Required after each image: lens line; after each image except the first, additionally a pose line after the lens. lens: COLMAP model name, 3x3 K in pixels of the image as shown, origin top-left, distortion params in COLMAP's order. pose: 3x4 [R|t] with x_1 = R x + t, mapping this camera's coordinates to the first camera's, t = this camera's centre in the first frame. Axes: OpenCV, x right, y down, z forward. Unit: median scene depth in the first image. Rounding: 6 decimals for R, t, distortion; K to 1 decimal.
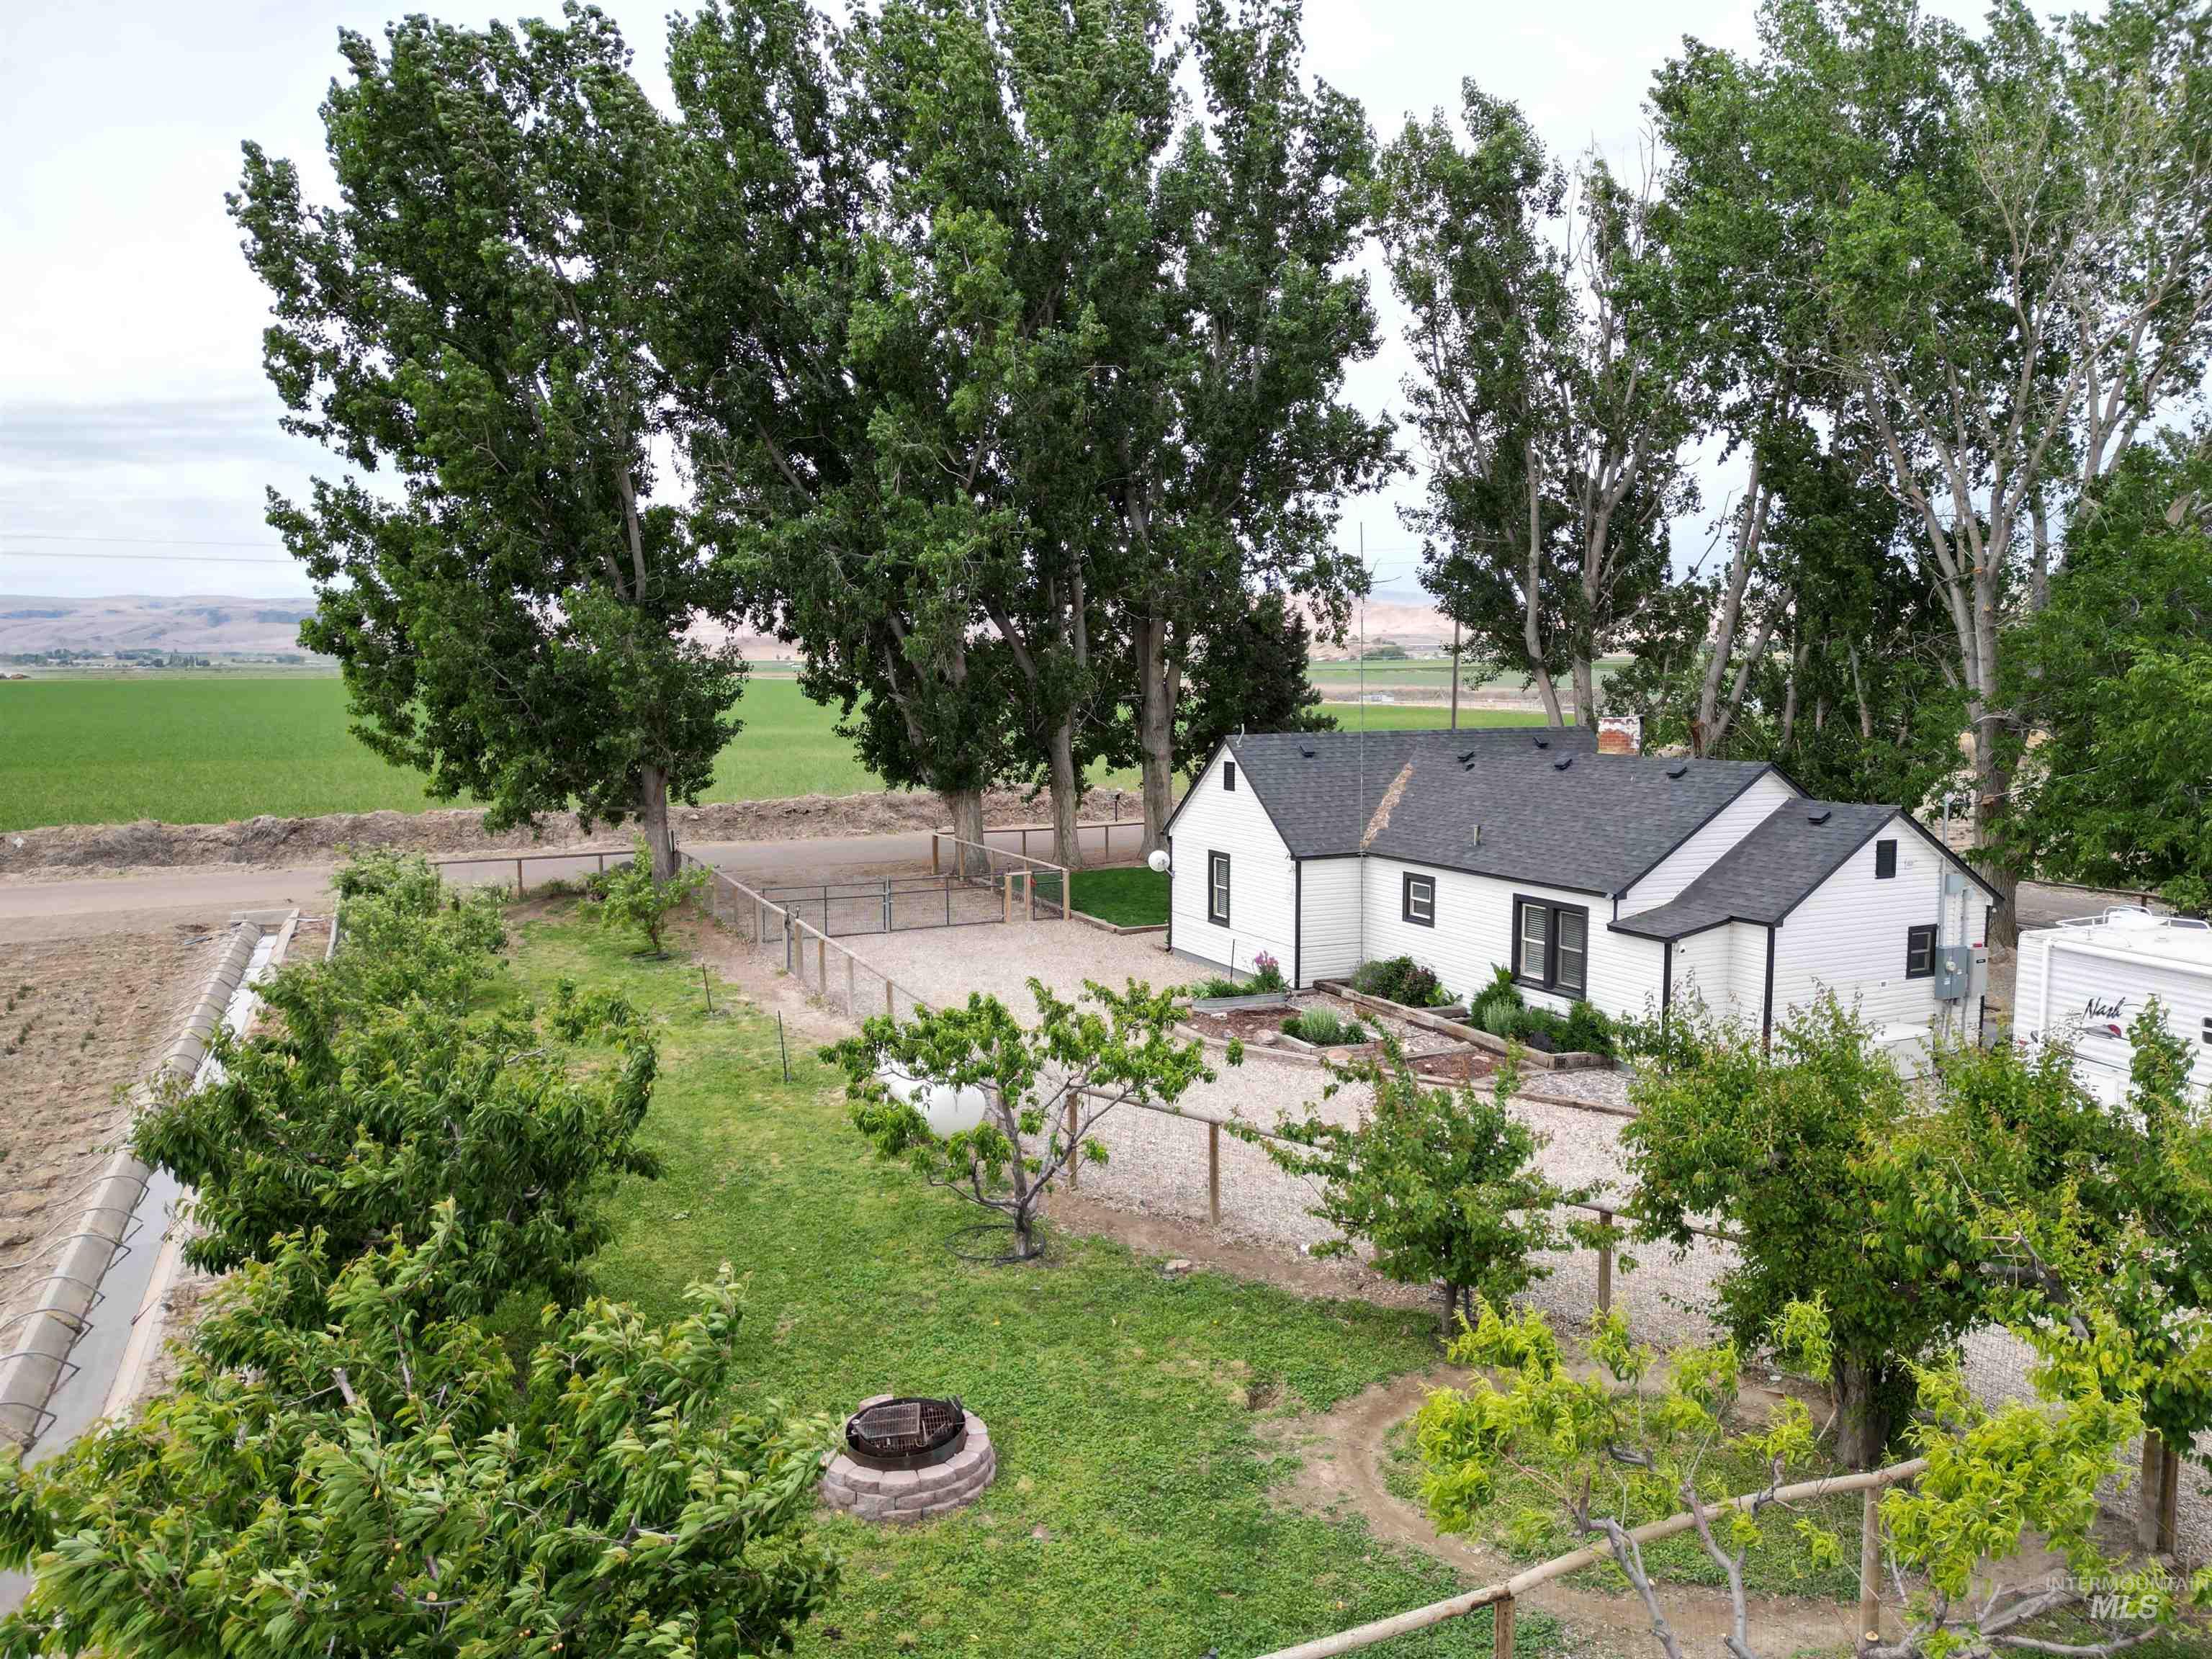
lens RADIAL K [[1563.9, 0, 1097.1], [0, 1563.9, 834.0], [0, 0, 1]] dist [0.057083, -0.046413]
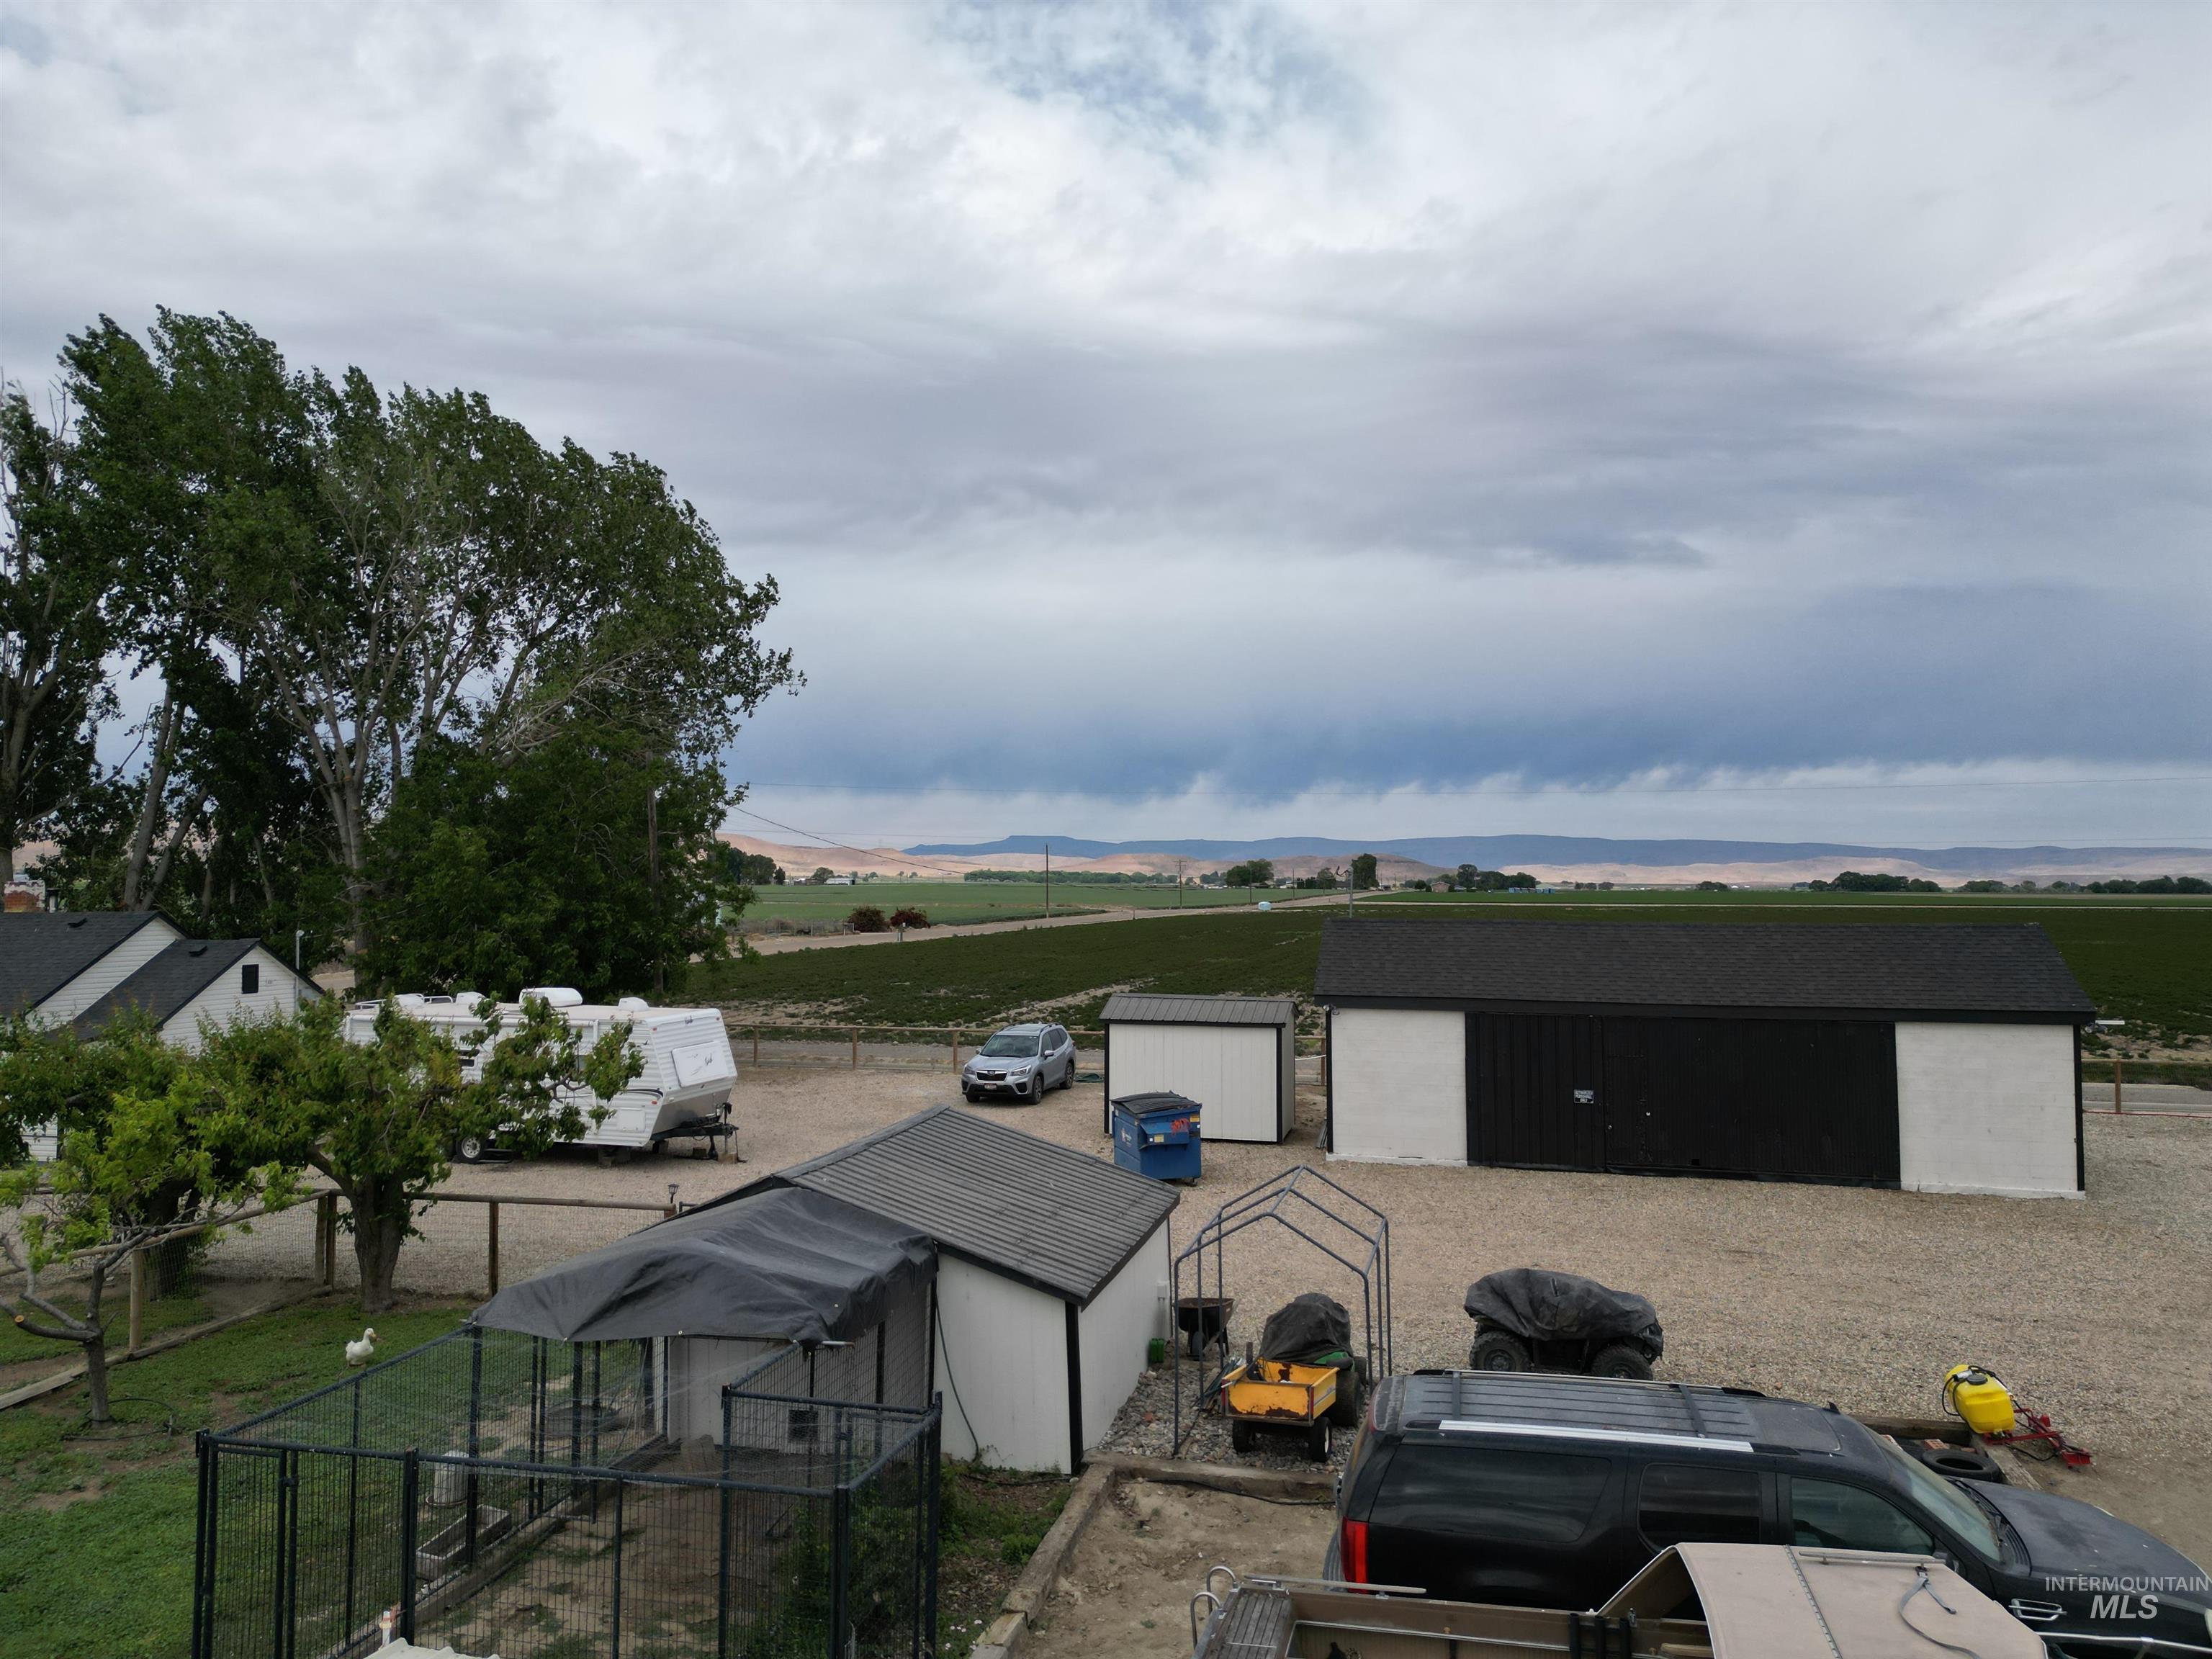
lens RADIAL K [[1563.9, 0, 1097.1], [0, 1563.9, 834.0], [0, 0, 1]] dist [0.057083, -0.046413]
pose [[0.626288, 0.027822, 0.779095, -0.064213], [0.082807, 0.991335, -0.101968, 0.052436], [-0.775182, 0.128376, 0.618557, -0.237480]]
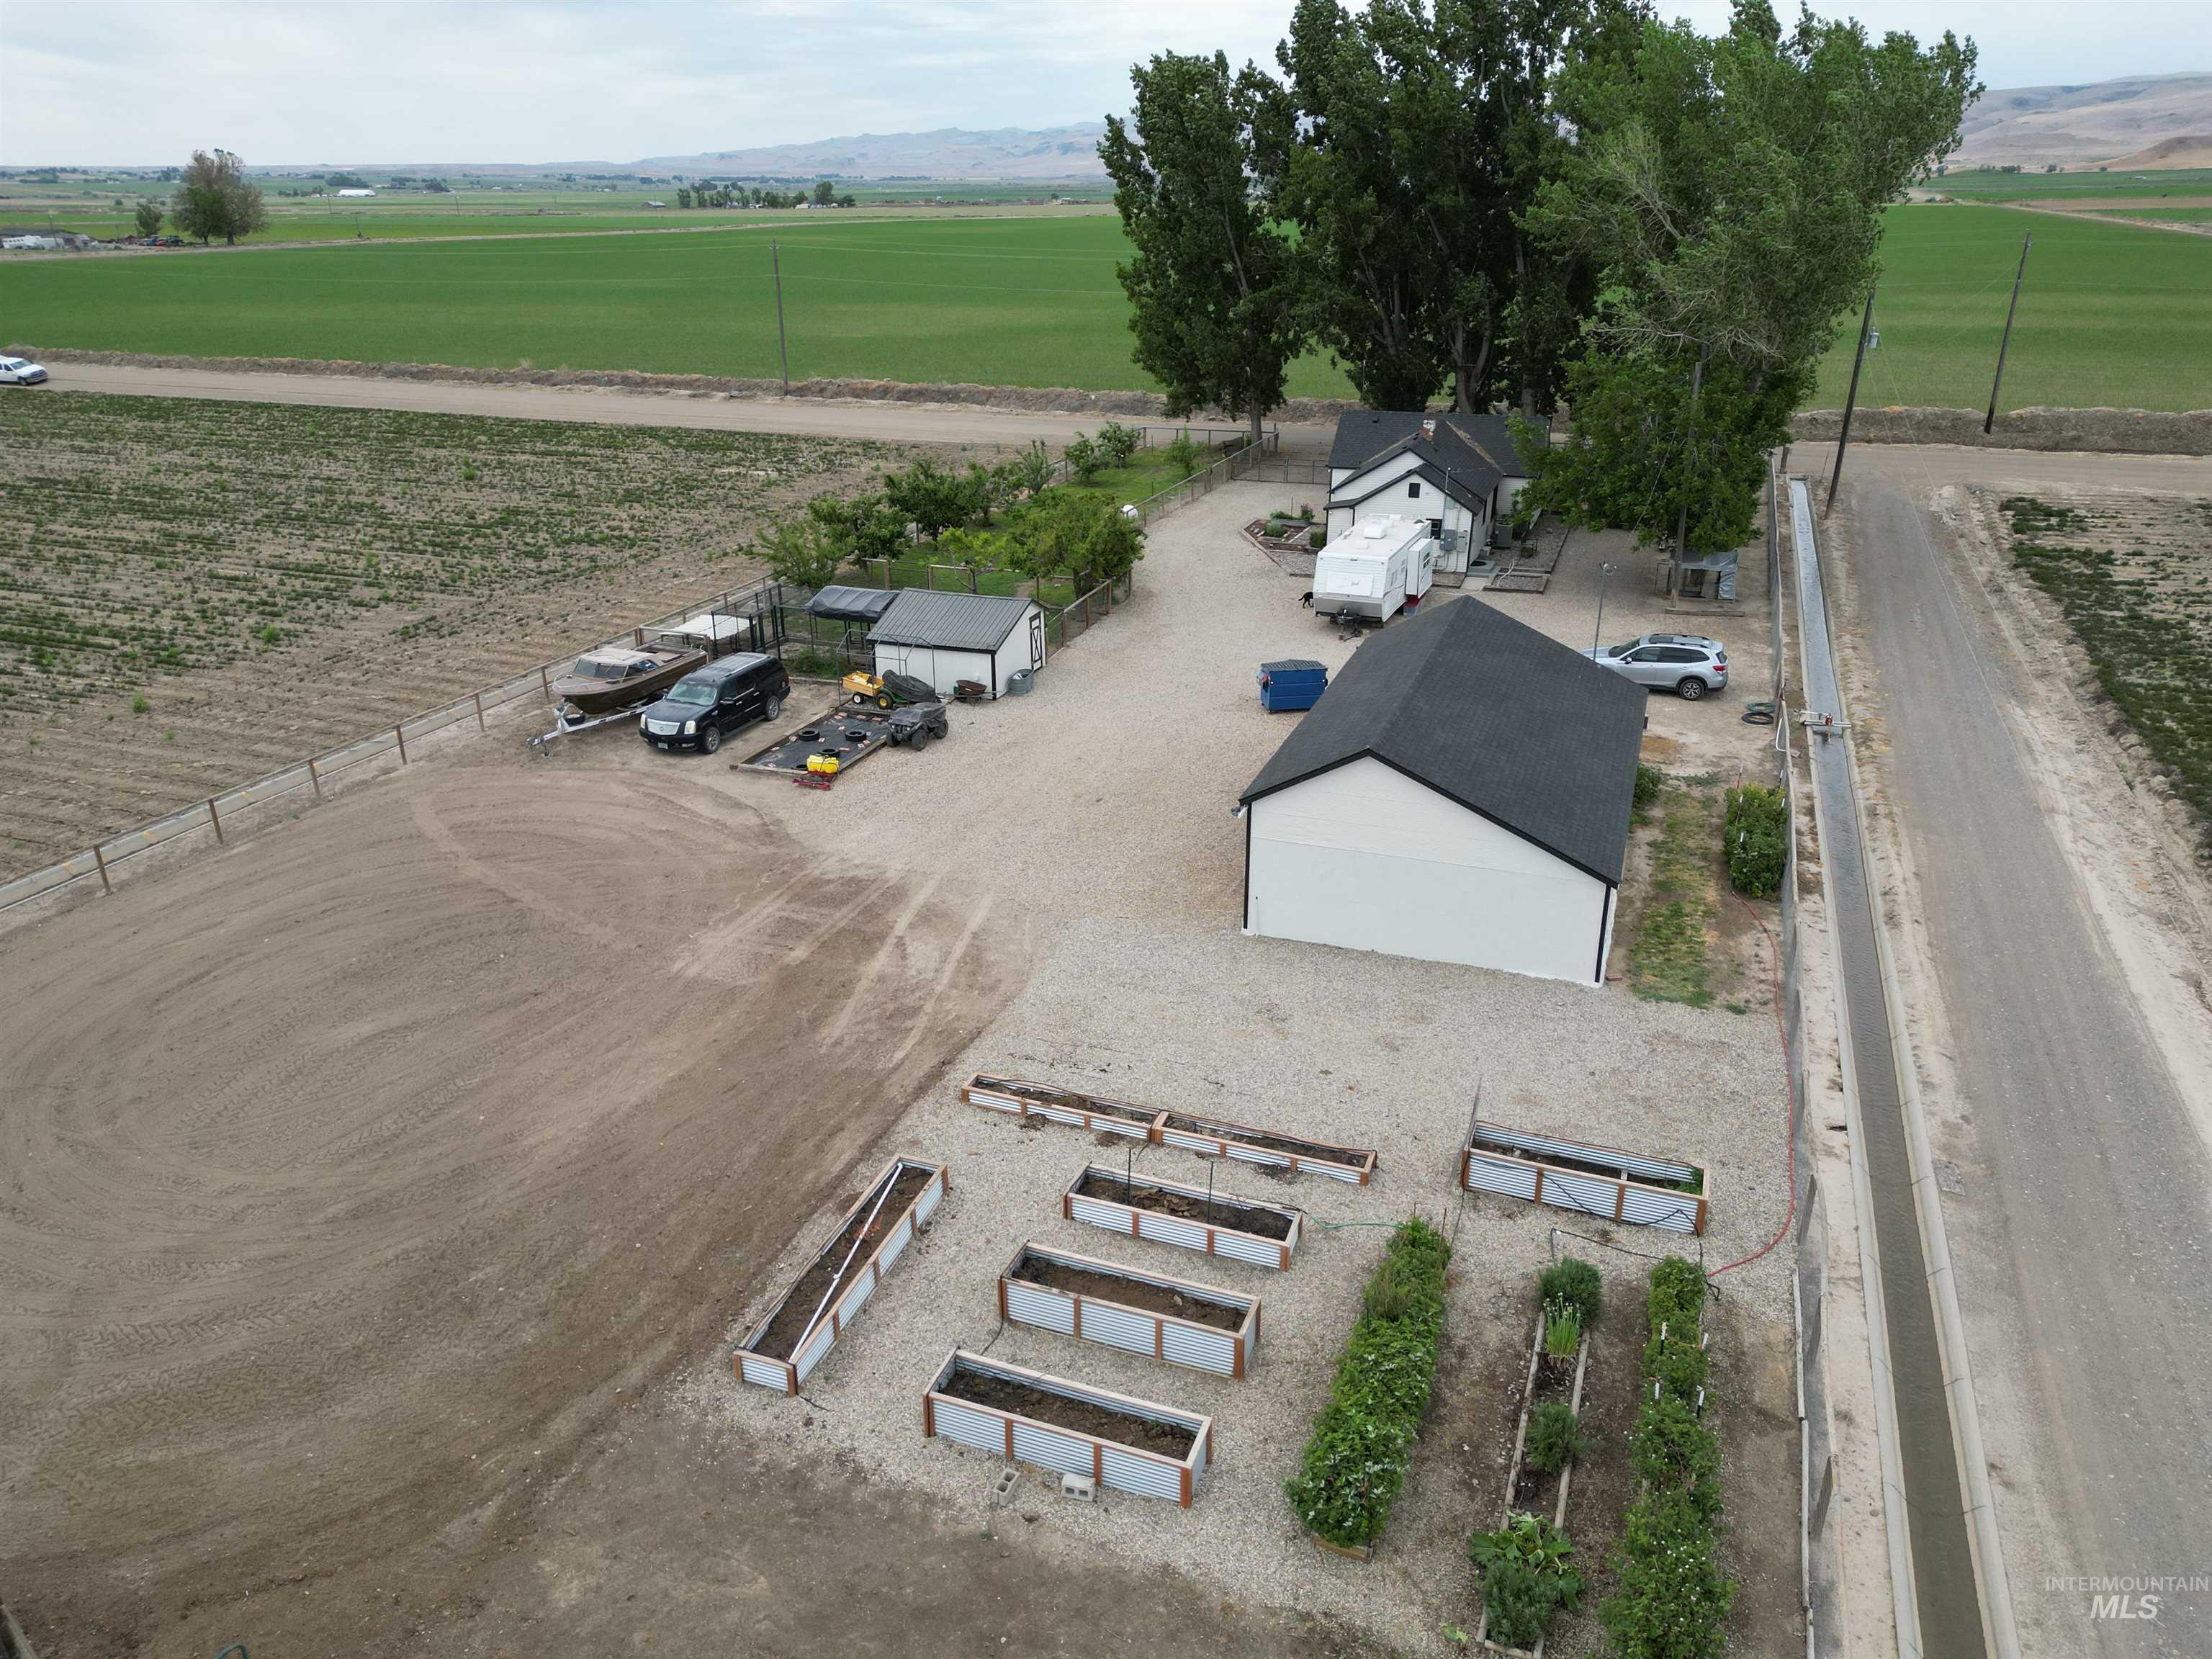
lens RADIAL K [[1548.6, 0, 1104.7], [0, 1548.6, 822.6], [0, 0, 1]] dist [0.080053, -0.081762]
pose [[0.701703, 0.270038, -0.659312, 1.151169], [-0.076673, 0.948637, 0.306935, -0.126404], [0.708331, -0.164826, 0.686367, -0.719958]]
